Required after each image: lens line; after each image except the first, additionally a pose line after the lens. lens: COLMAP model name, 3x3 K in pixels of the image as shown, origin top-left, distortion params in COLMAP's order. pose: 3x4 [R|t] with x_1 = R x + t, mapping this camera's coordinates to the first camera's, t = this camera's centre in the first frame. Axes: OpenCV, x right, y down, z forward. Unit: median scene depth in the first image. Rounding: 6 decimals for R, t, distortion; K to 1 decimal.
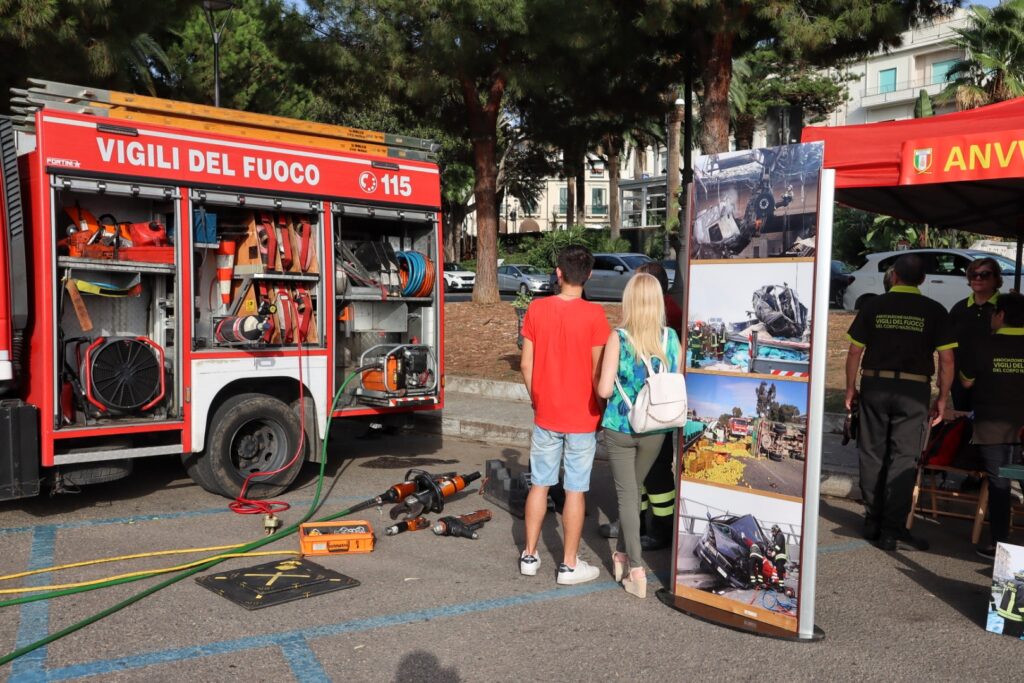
lens RADIAL K [[963.8, 0, 517.4], [0, 963.8, 339.7], [0, 0, 1]] dist [-0.007522, 0.000000]
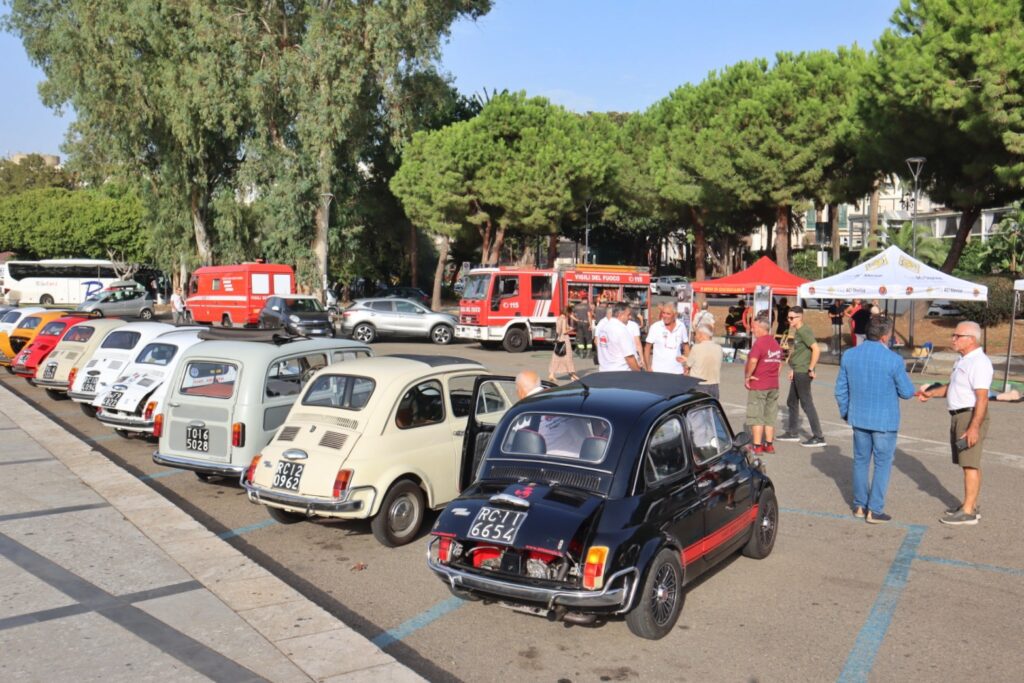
lens RADIAL K [[963.8, 0, 522.7], [0, 963.8, 338.5], [0, 0, 1]] dist [-0.007522, 0.000000]
pose [[0.948908, 0.018745, -0.314995, 0.809921], [-0.018380, 0.999823, 0.004129, 0.096740], [0.315016, 0.001871, 0.949084, -3.500969]]
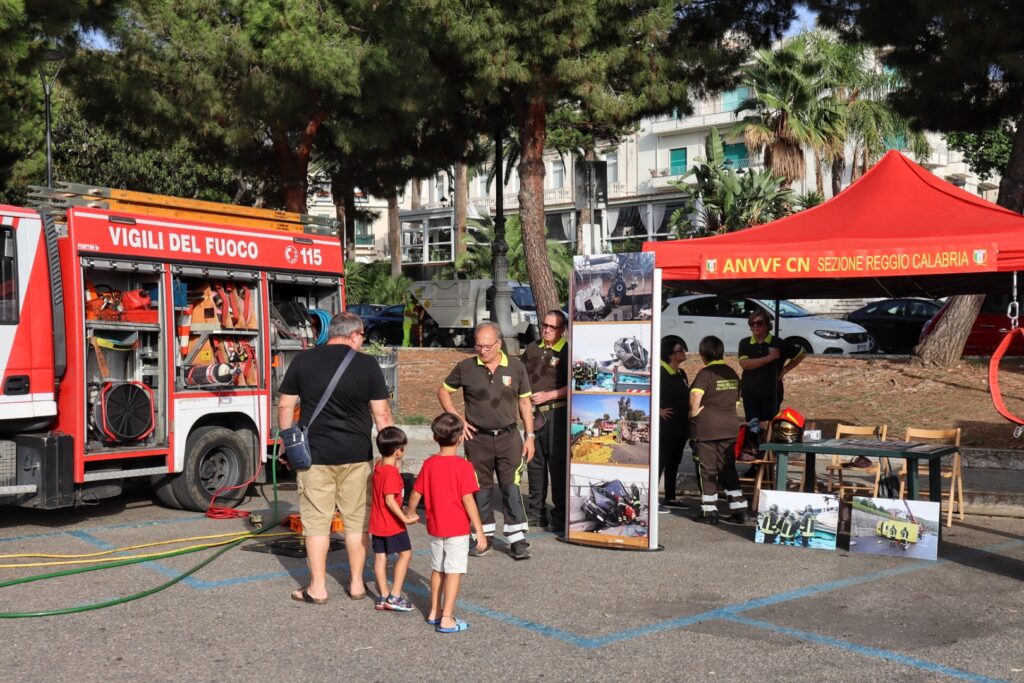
lens RADIAL K [[1159.1, 0, 501.3], [0, 1159.1, 342.7], [0, 0, 1]] dist [0.030381, 0.000000]
pose [[0.977482, -0.013106, 0.210614, -0.232111], [0.021848, 0.998991, -0.039235, 0.015764], [-0.209887, 0.042953, 0.976782, -0.569453]]
